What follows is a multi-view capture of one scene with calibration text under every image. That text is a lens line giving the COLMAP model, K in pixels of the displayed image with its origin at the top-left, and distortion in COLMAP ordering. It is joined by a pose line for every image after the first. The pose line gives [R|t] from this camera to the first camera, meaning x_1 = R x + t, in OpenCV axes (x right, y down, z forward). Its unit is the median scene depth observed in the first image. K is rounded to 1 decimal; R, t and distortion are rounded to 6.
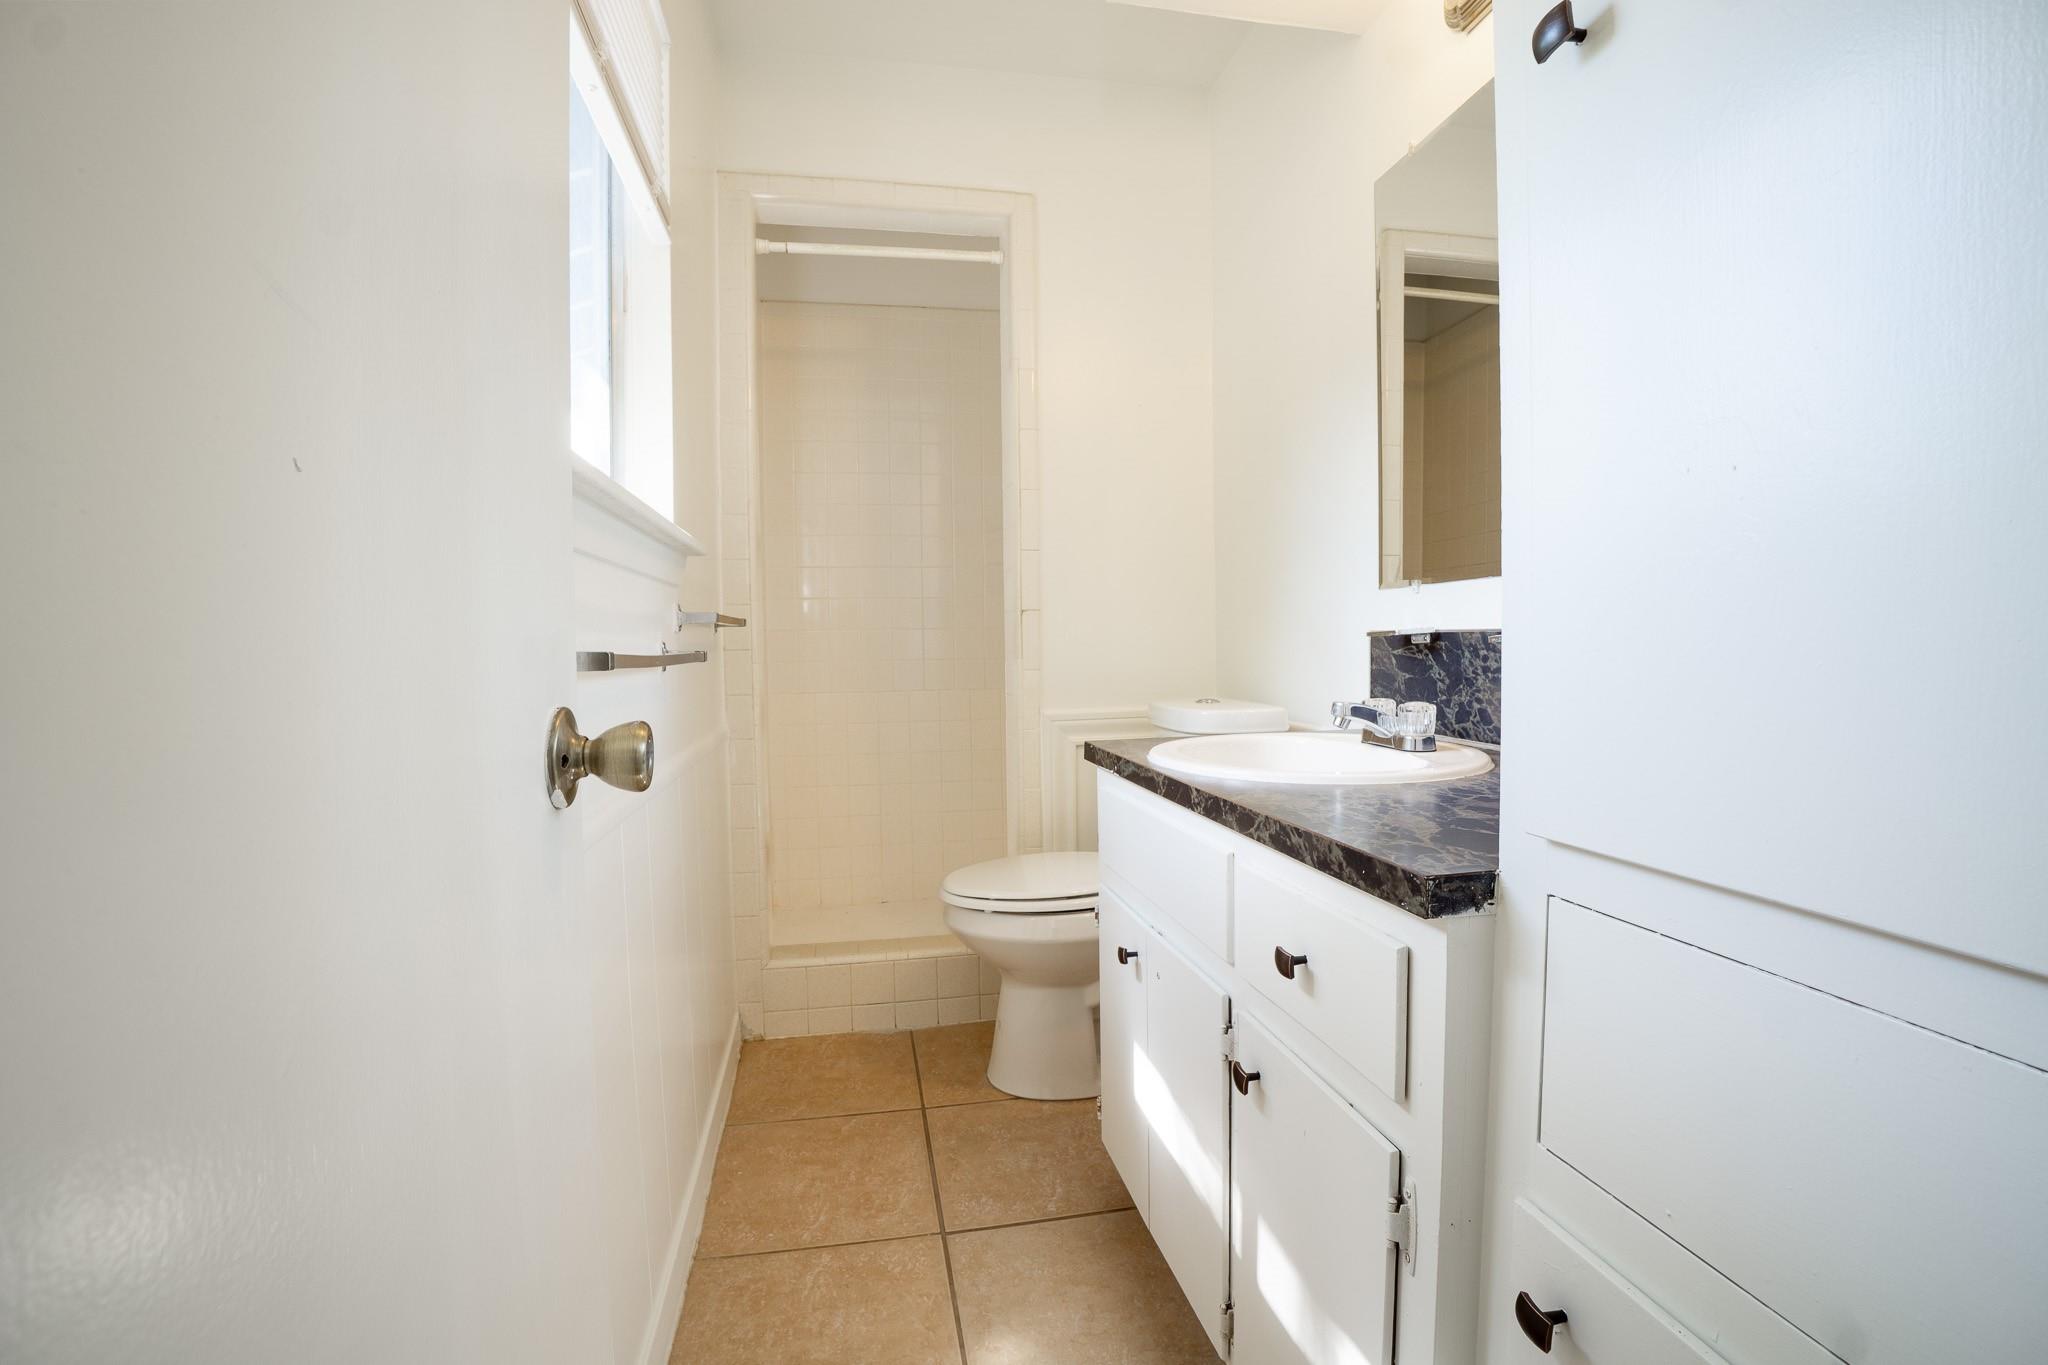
lens RADIAL K [[911.3, 0, 1029.8], [0, 911.3, 671.5], [0, 0, 1]] dist [-0.078672, 0.021141]
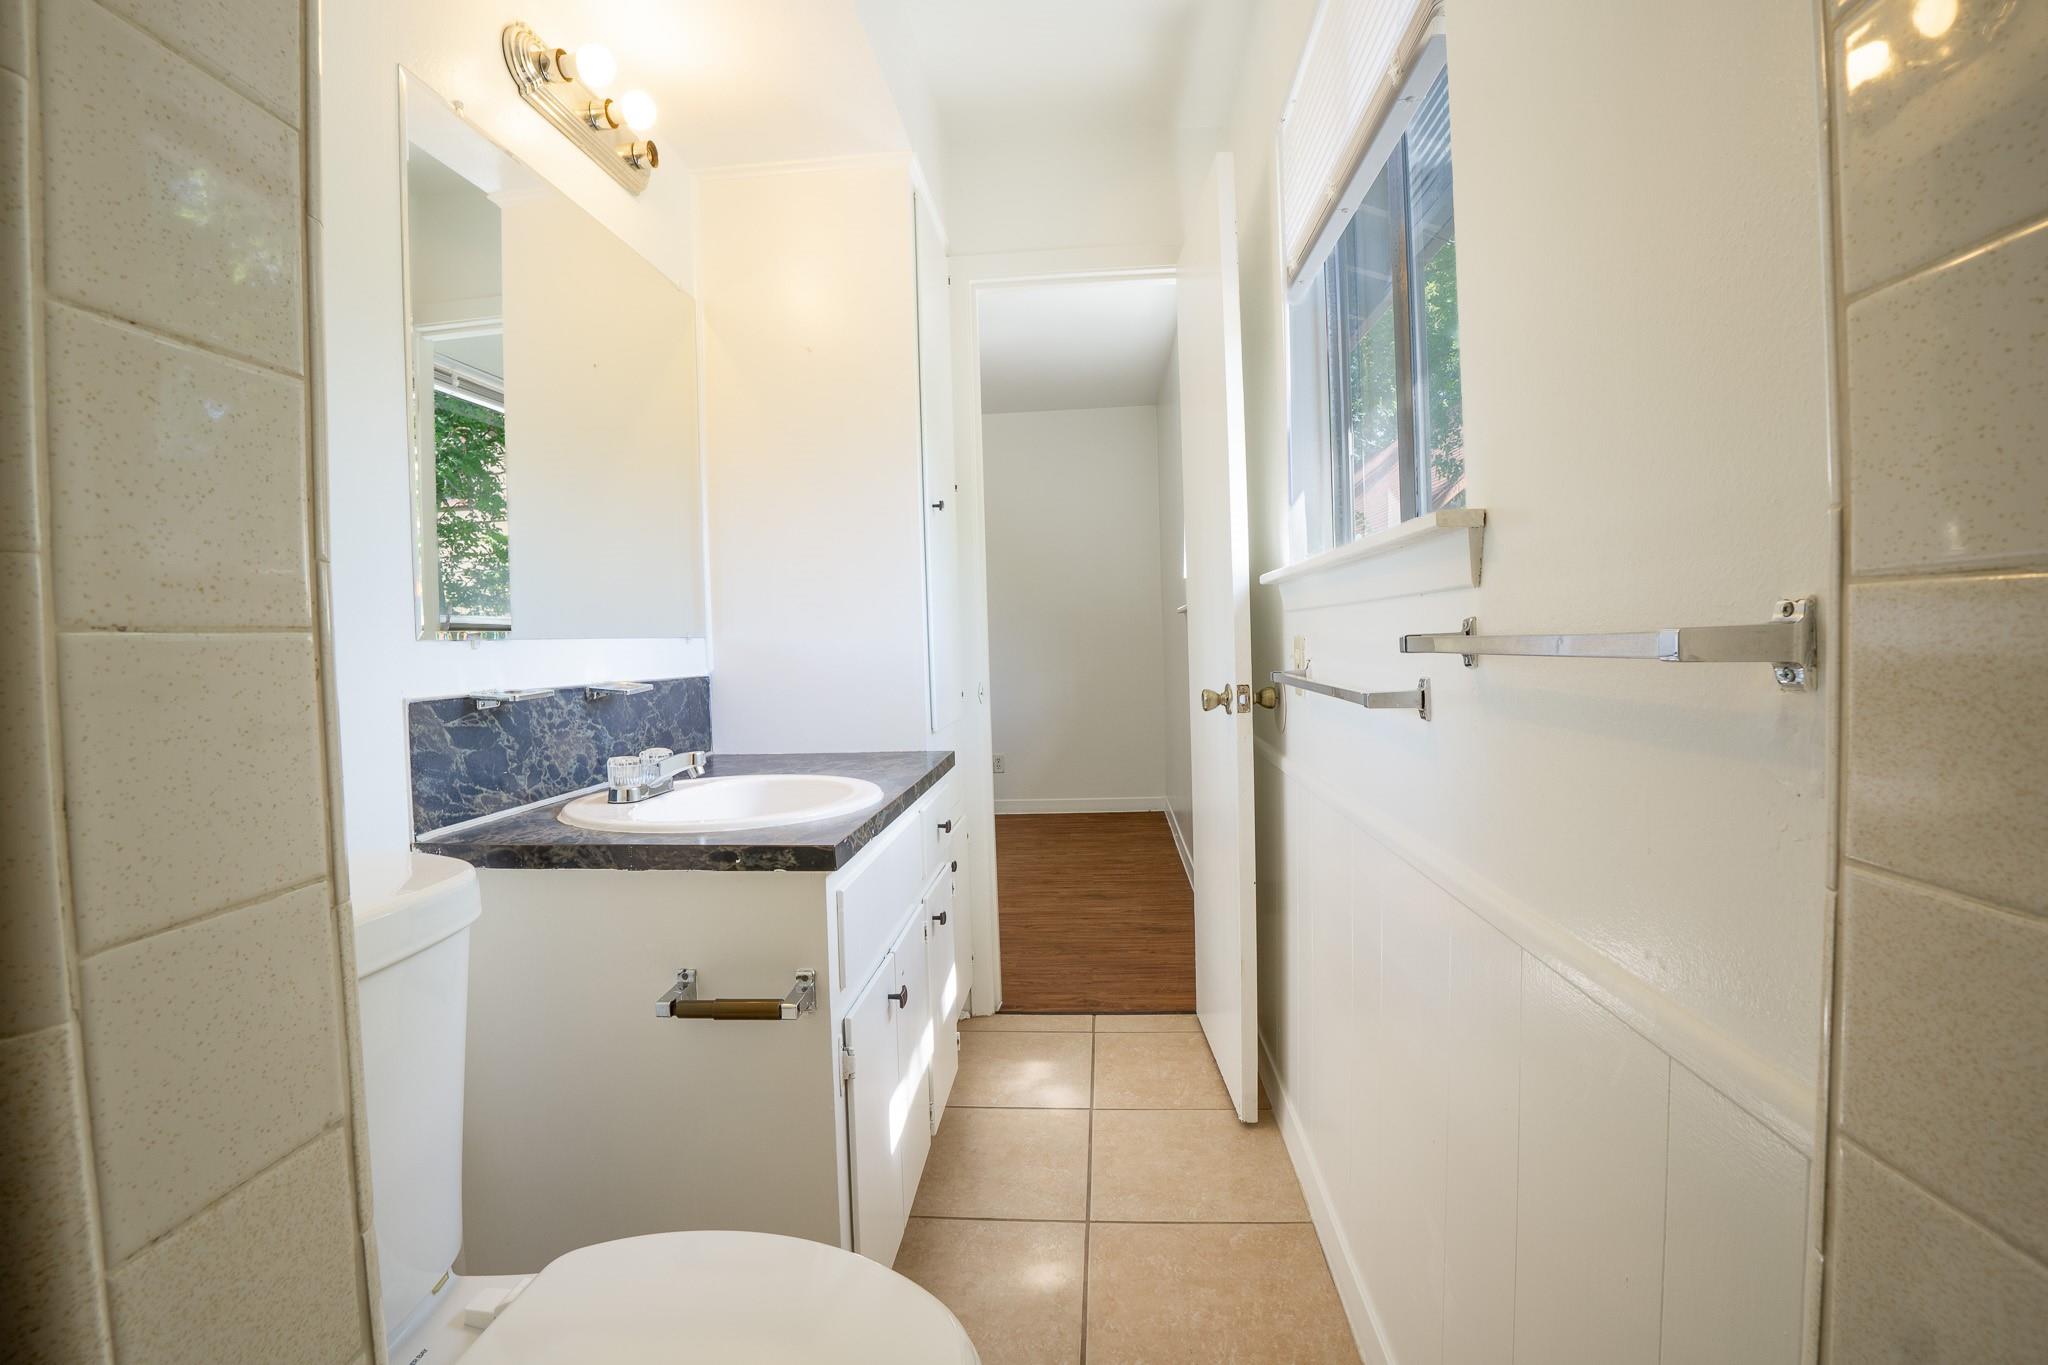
lens RADIAL K [[911.3, 0, 1029.8], [0, 911.3, 671.5], [0, 0, 1]] dist [-0.078672, 0.021141]
pose [[-0.961679, 0.034187, 0.272039, -0.290142], [0.052567, 0.996779, 0.060565, -0.092645], [-0.269092, 0.072544, -0.960378, 1.714934]]
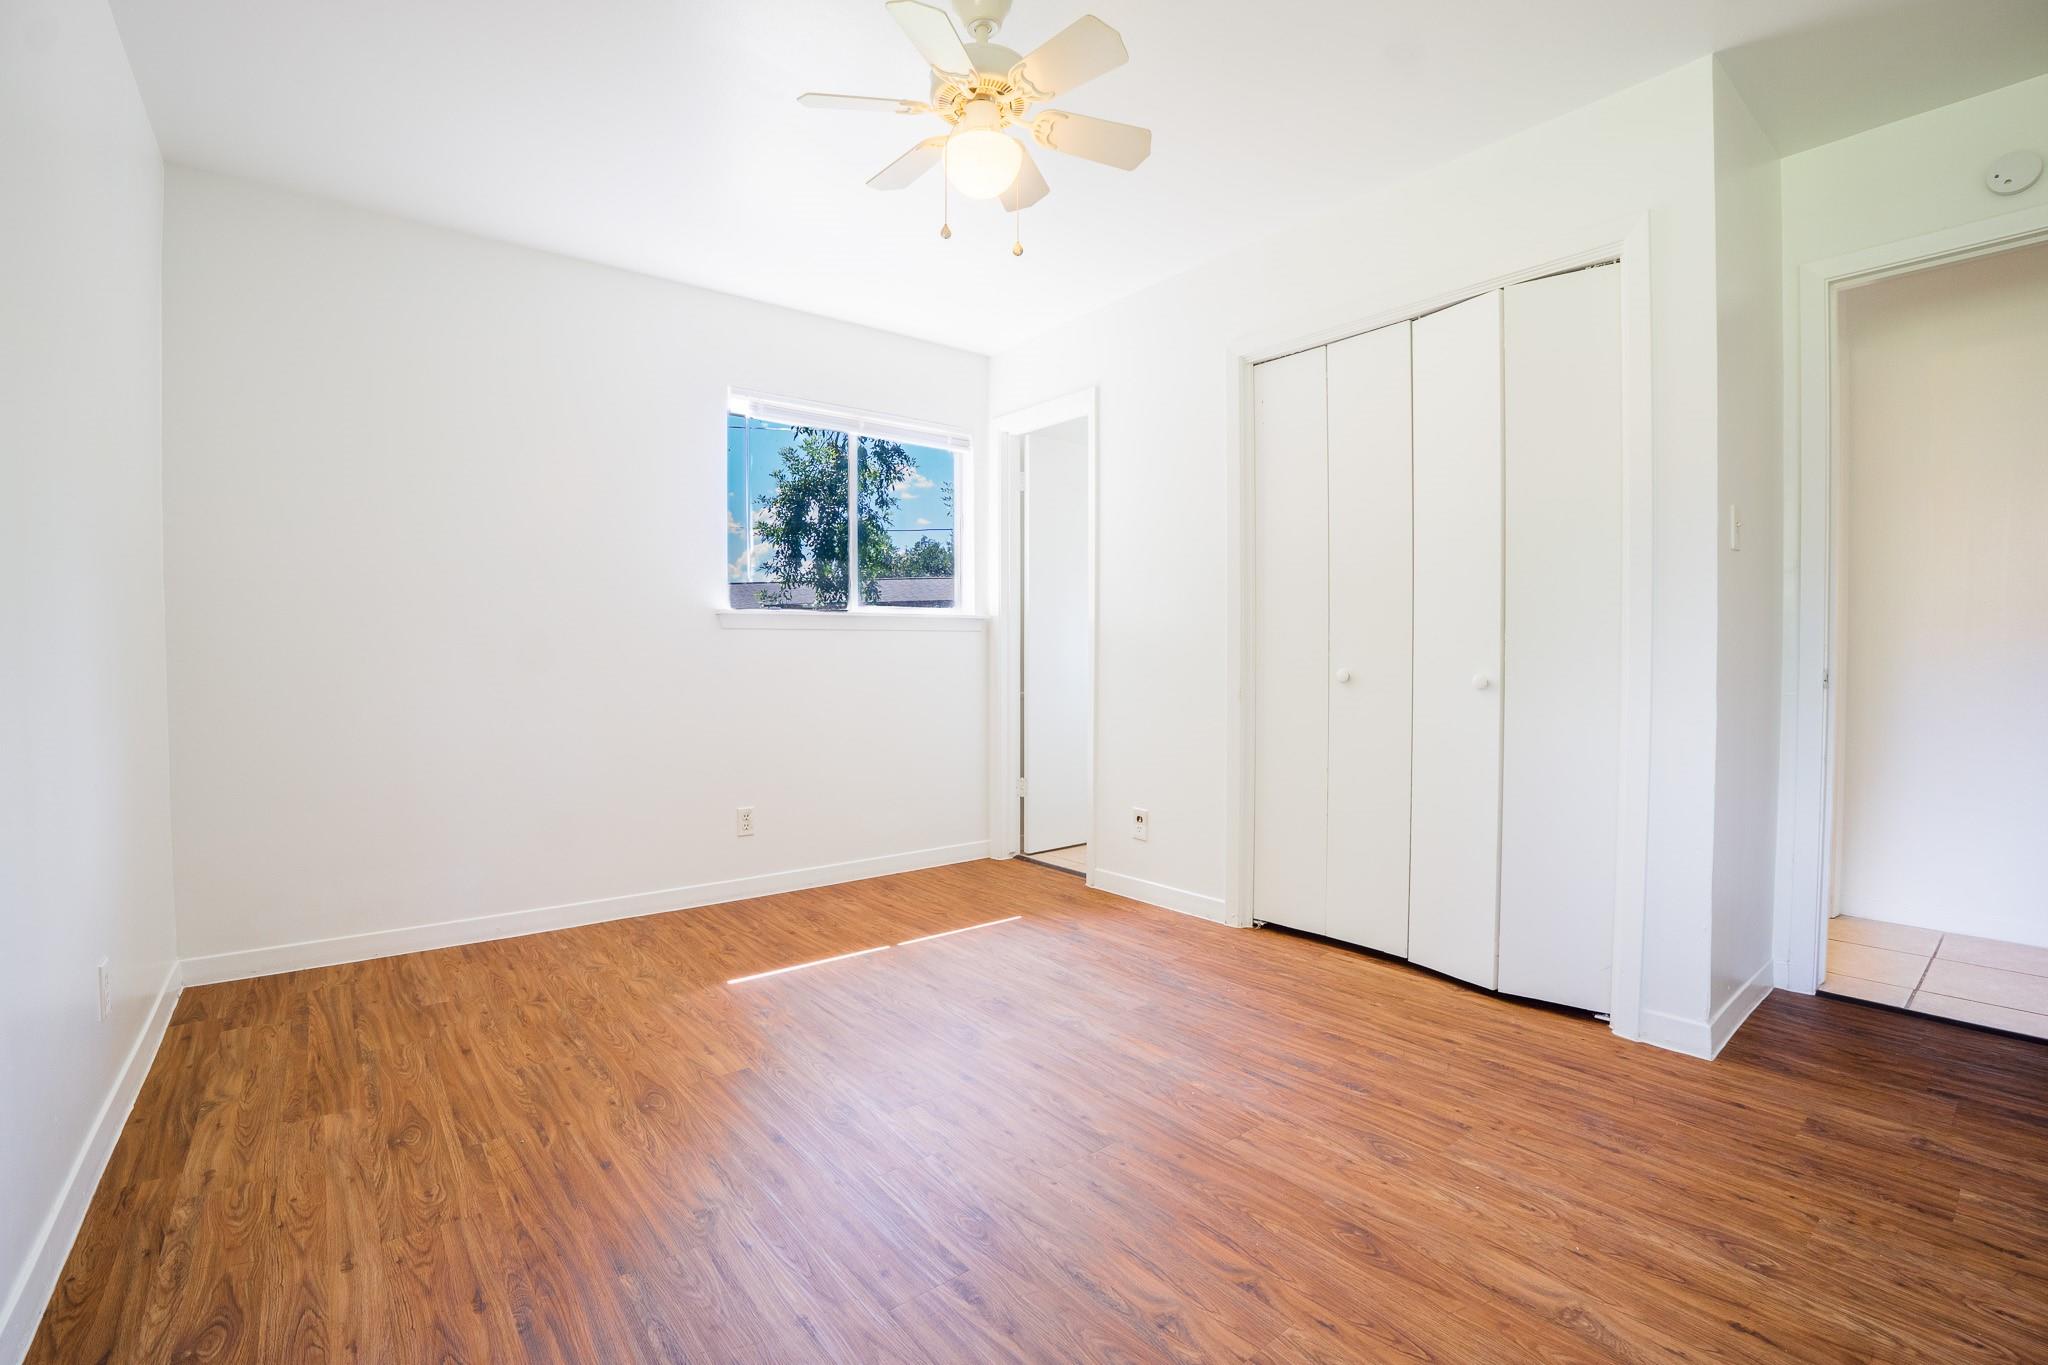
lens RADIAL K [[964.2, 0, 1024.0], [0, 964.2, 682.5], [0, 0, 1]] dist [-0.091079, 0.037434]
pose [[0.457410, 0.041063, -0.888307, 2.817984], [-0.039011, 0.998898, 0.026087, 0.026570], [0.888400, 0.022721, 0.458508, -1.590748]]
